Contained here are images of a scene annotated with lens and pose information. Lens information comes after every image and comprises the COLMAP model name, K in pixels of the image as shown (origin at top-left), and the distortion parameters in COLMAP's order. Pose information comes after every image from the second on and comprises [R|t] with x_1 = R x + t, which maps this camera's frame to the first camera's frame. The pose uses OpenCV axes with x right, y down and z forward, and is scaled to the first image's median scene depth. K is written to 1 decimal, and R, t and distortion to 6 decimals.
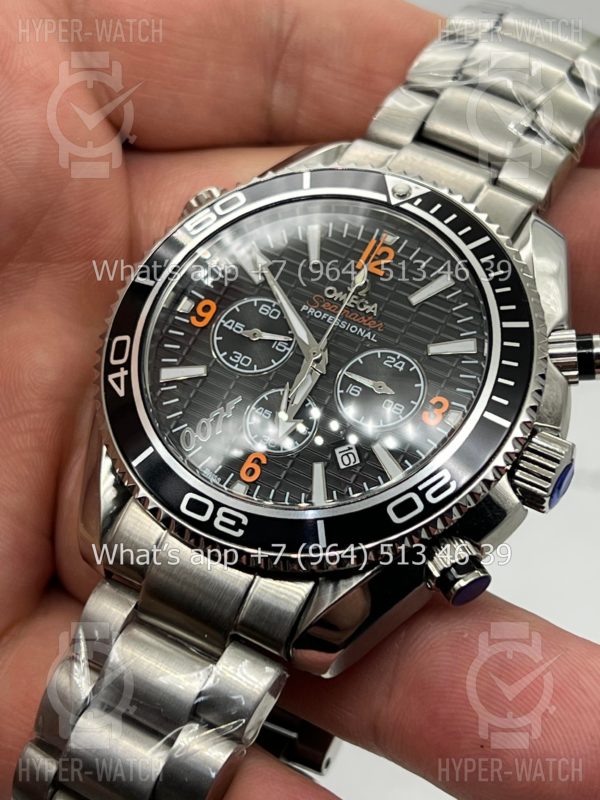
lens RADIAL K [[1887.9, 0, 293.8], [0, 1887.9, 398.7], [0, 0, 1]] dist [0.168853, 0.000000]
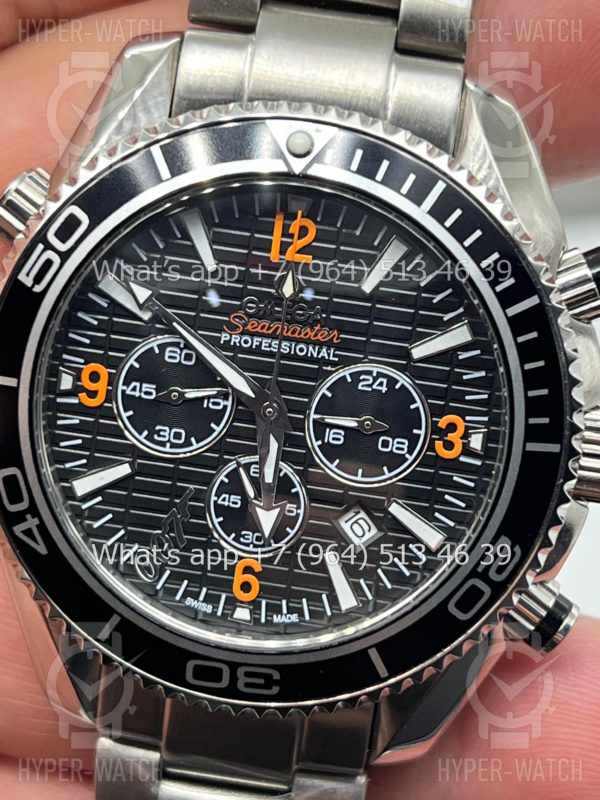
lens RADIAL K [[1887.9, 0, 290.5], [0, 1887.9, 382.0], [0, 0, 1]] dist [0.168853, 0.000000]
pose [[0.925694, -0.369659, 0.080271, -0.036262], [0.282989, 0.817558, 0.501514, -0.399595], [-0.251015, -0.441533, 0.861418, 0.361455]]
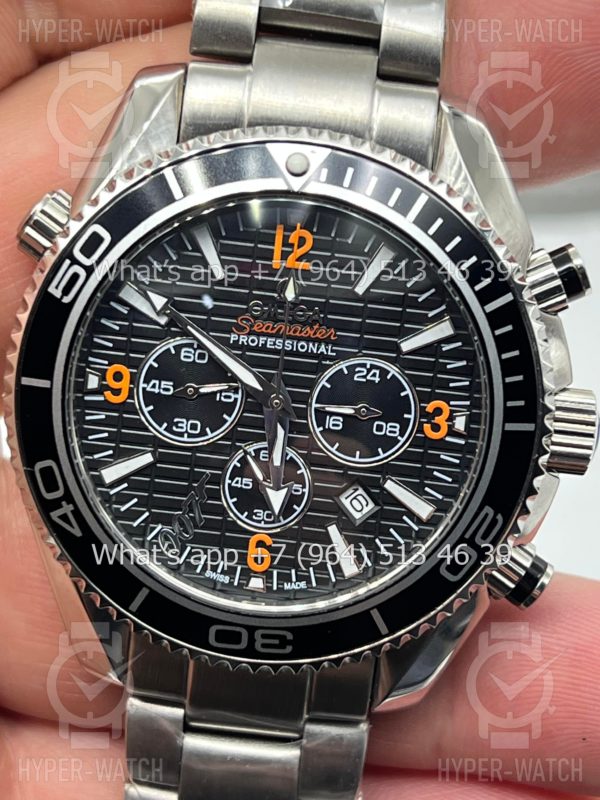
lens RADIAL K [[1887.9, 0, 302.9], [0, 1887.9, 396.2], [0, 0, 1]] dist [0.168853, 0.000000]
pose [[0.909490, -0.400702, 0.110750, -0.068806], [0.285888, 0.796251, 0.533153, -0.463001], [-0.301820, -0.453235, 0.838739, 0.296911]]
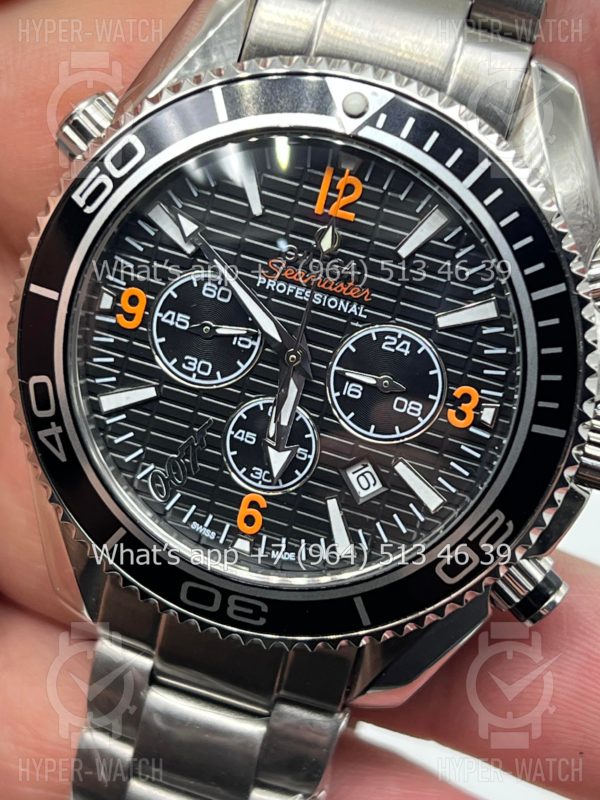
lens RADIAL K [[1887.9, 0, 289.9], [0, 1887.9, 387.0], [0, 0, 1]] dist [0.168853, 0.000000]
pose [[0.971380, -0.237080, -0.014616, 0.018177], [0.208625, 0.822138, 0.529684, -0.417877], [-0.113561, -0.517574, 0.848069, 0.339844]]
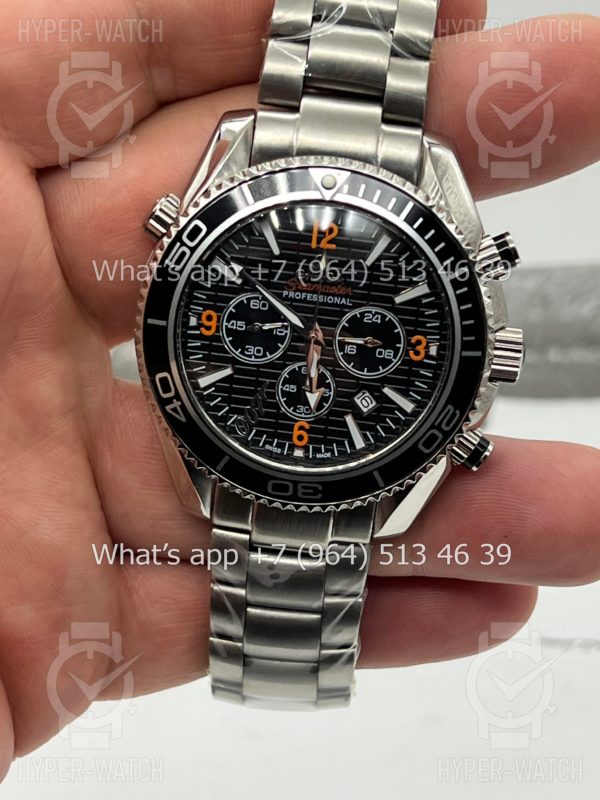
lens RADIAL K [[1887.9, 0, 294.6], [0, 1887.9, 402.1], [0, 0, 1]] dist [0.168853, 0.000000]
pose [[0.912867, -0.400259, 0.080421, -0.119734], [0.281110, 0.759097, 0.587153, -0.736573], [-0.296060, -0.513386, 0.805471, -0.046123]]
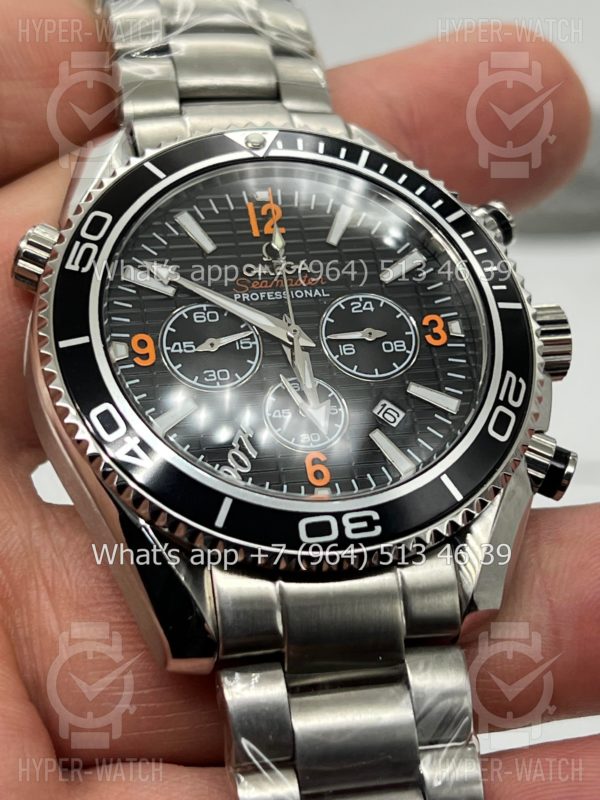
lens RADIAL K [[1887.9, 0, 290.5], [0, 1887.9, 396.4], [0, 0, 1]] dist [0.168853, 0.000000]
pose [[0.713935, -0.404569, 0.571507, -0.508483], [0.421589, 0.900032, 0.110476, -0.094697], [-0.559070, 0.162069, 0.813126, 0.278224]]
